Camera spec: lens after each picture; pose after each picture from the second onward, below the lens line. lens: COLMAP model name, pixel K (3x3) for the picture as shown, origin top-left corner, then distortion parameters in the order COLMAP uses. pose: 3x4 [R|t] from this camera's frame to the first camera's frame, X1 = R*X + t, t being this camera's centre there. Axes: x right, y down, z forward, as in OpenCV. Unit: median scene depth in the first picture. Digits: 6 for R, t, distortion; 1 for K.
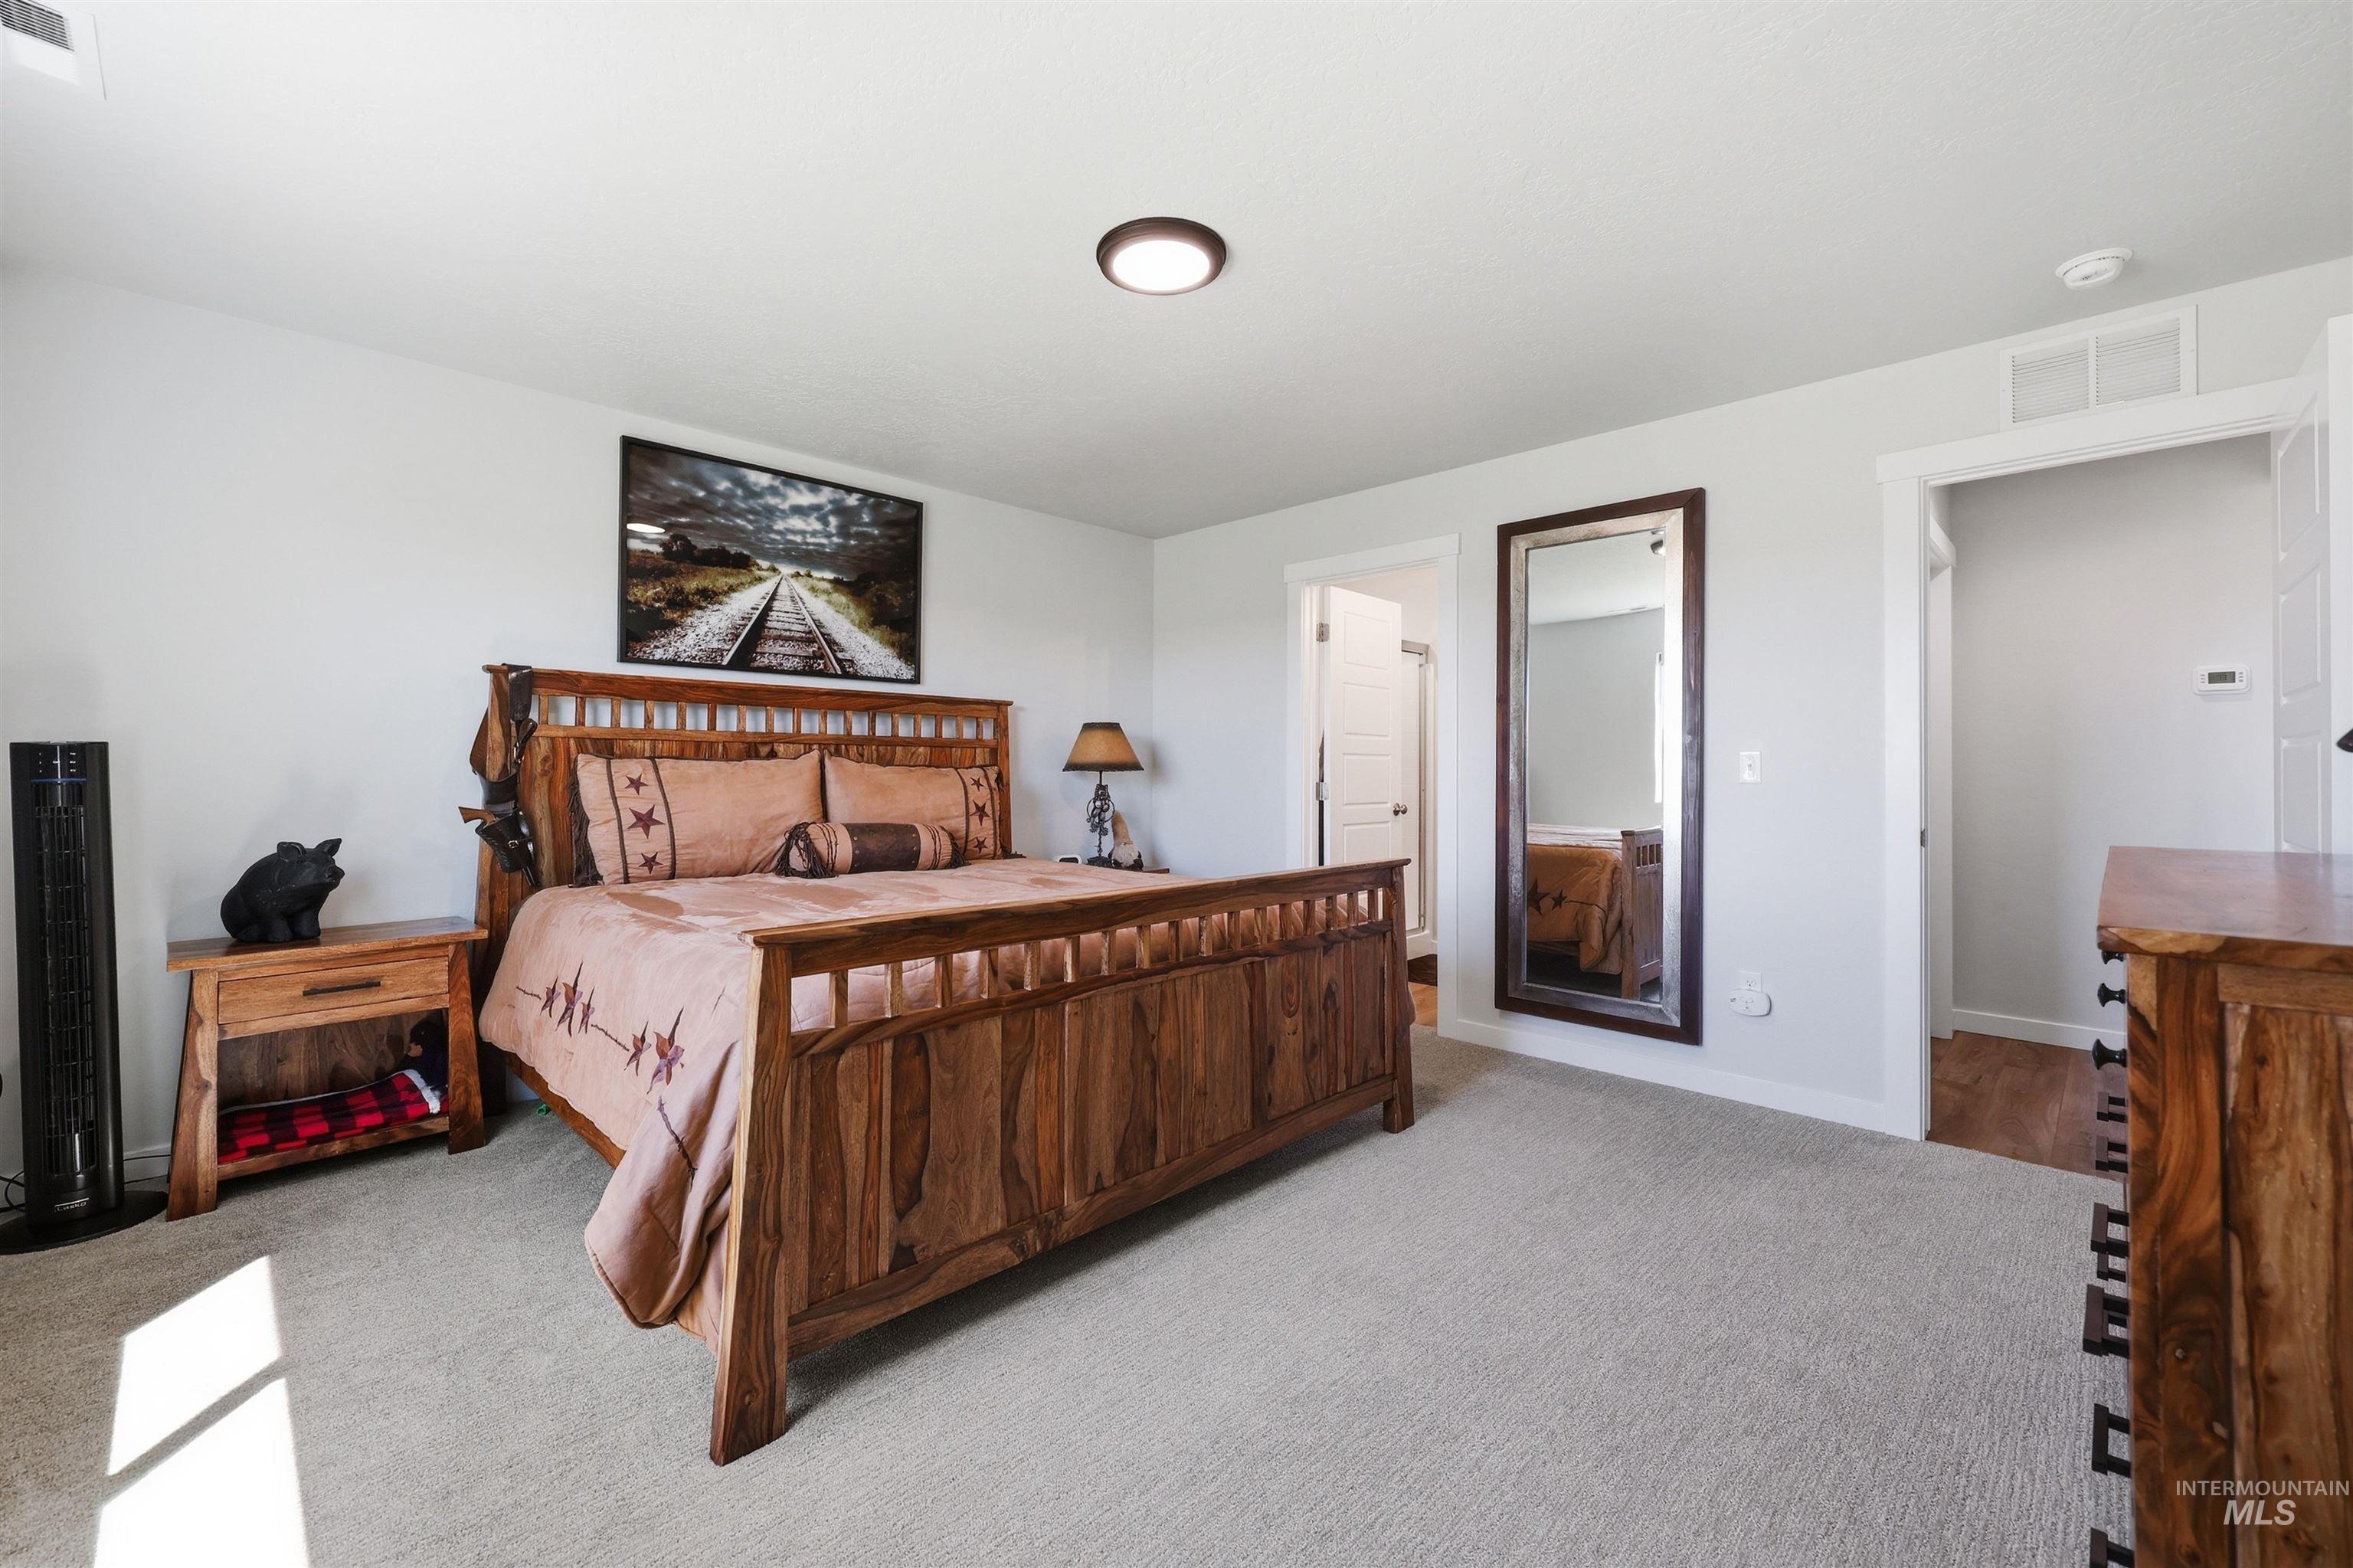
lens RADIAL K [[953.6, 0, 1166.9], [0, 953.6, 769.7], [0, 0, 1]] dist [-0.001450, -0.000011]
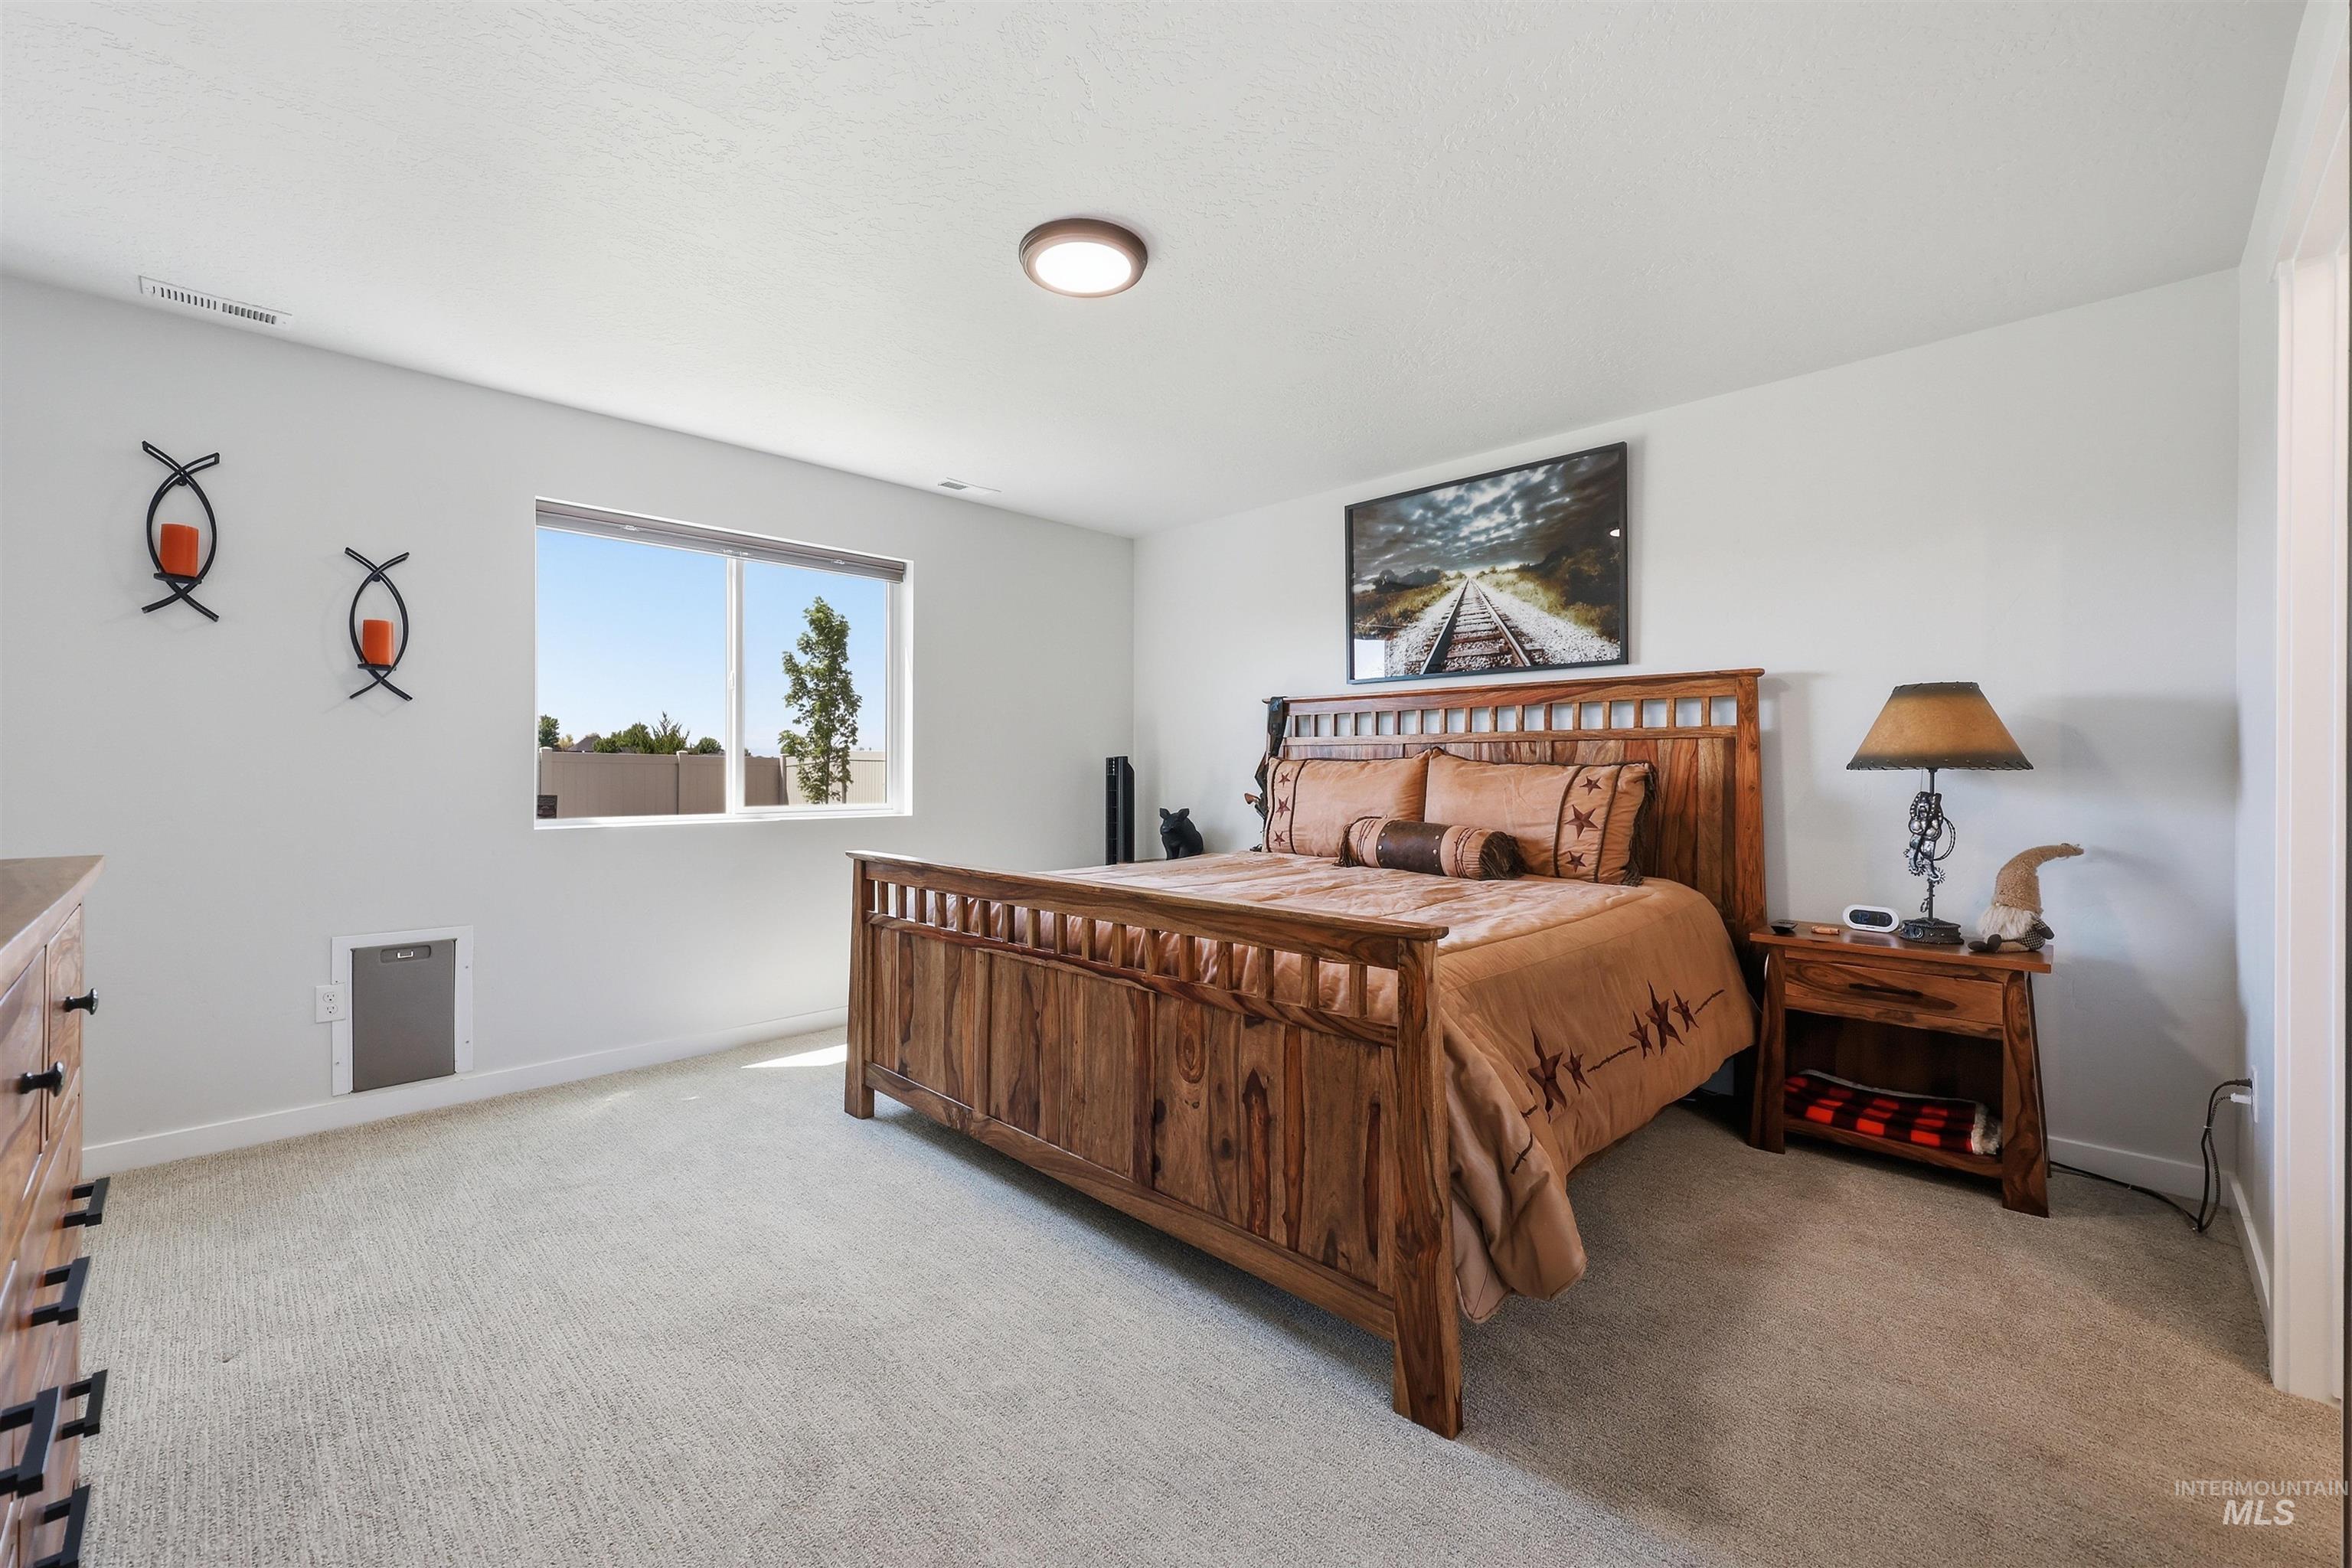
lens RADIAL K [[953.2, 0, 1166.5], [0, 953.2, 777.8], [0, 0, 1]] dist [-0.001450, -0.000011]
pose [[0.001600, 0.005395, -0.999984, 0.616213], [0.000382, 0.999985, 0.005396, 0.004301], [0.999999, -0.000390, 0.001598, 0.665138]]
